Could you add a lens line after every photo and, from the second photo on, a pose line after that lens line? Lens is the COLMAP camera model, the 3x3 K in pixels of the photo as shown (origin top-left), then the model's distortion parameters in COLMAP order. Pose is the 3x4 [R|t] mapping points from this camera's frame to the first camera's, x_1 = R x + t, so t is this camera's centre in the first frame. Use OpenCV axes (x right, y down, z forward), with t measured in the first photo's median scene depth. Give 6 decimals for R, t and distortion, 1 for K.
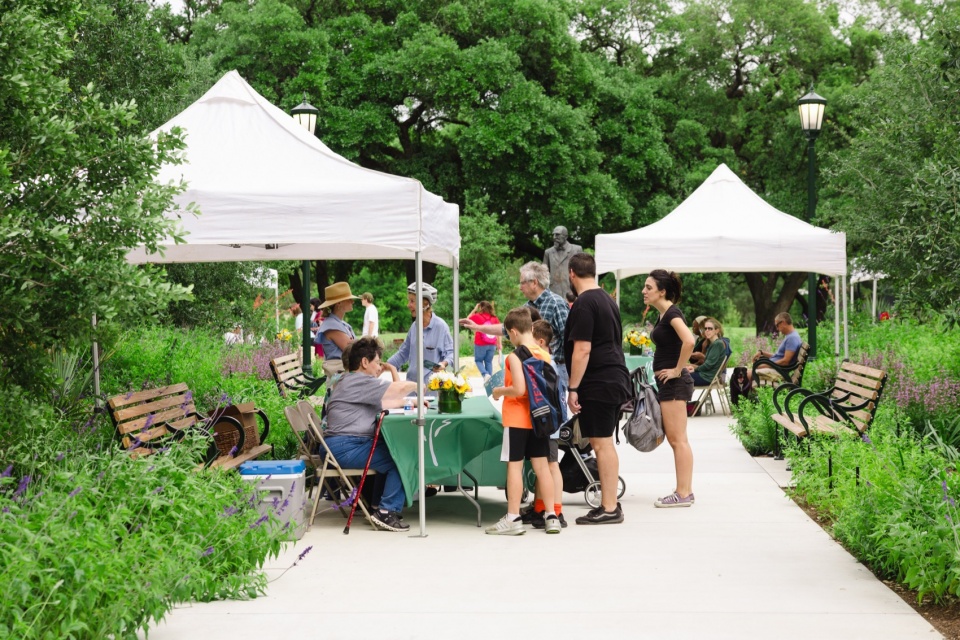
lens RADIAL K [[999.9, 0, 477.8], [0, 999.9, 315.6], [0, 0, 1]] dist [0.024303, 0.000000]
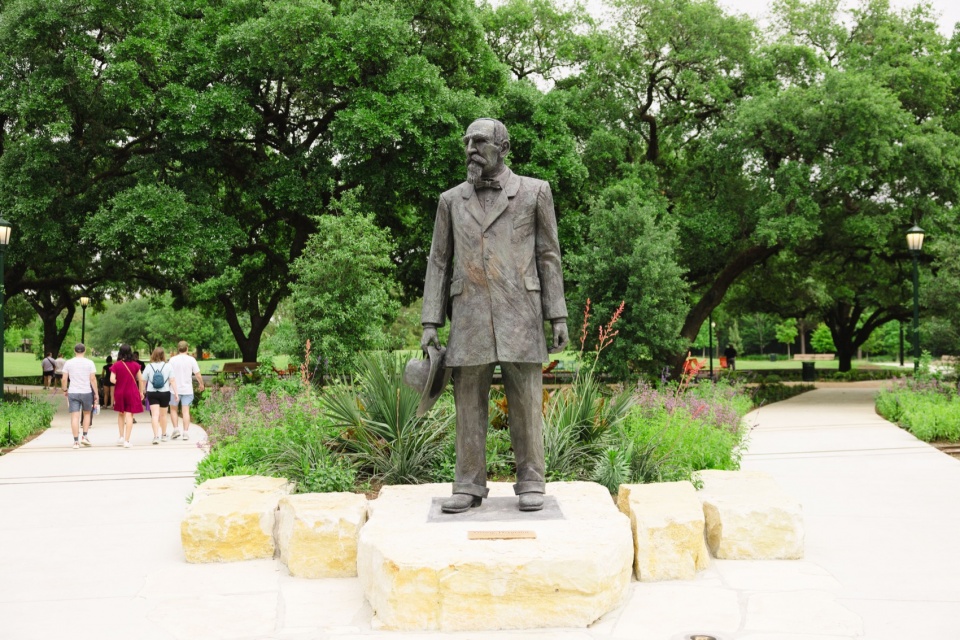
lens RADIAL K [[999.9, 0, 478.6], [0, 999.9, 319.2], [0, 0, 1]] dist [0.024303, 0.000000]
pose [[0.994478, 0.010519, 0.104413, 0.015224], [-0.007722, 0.999602, -0.027150, -0.005085], [-0.104657, 0.026194, 0.994163, 0.220372]]
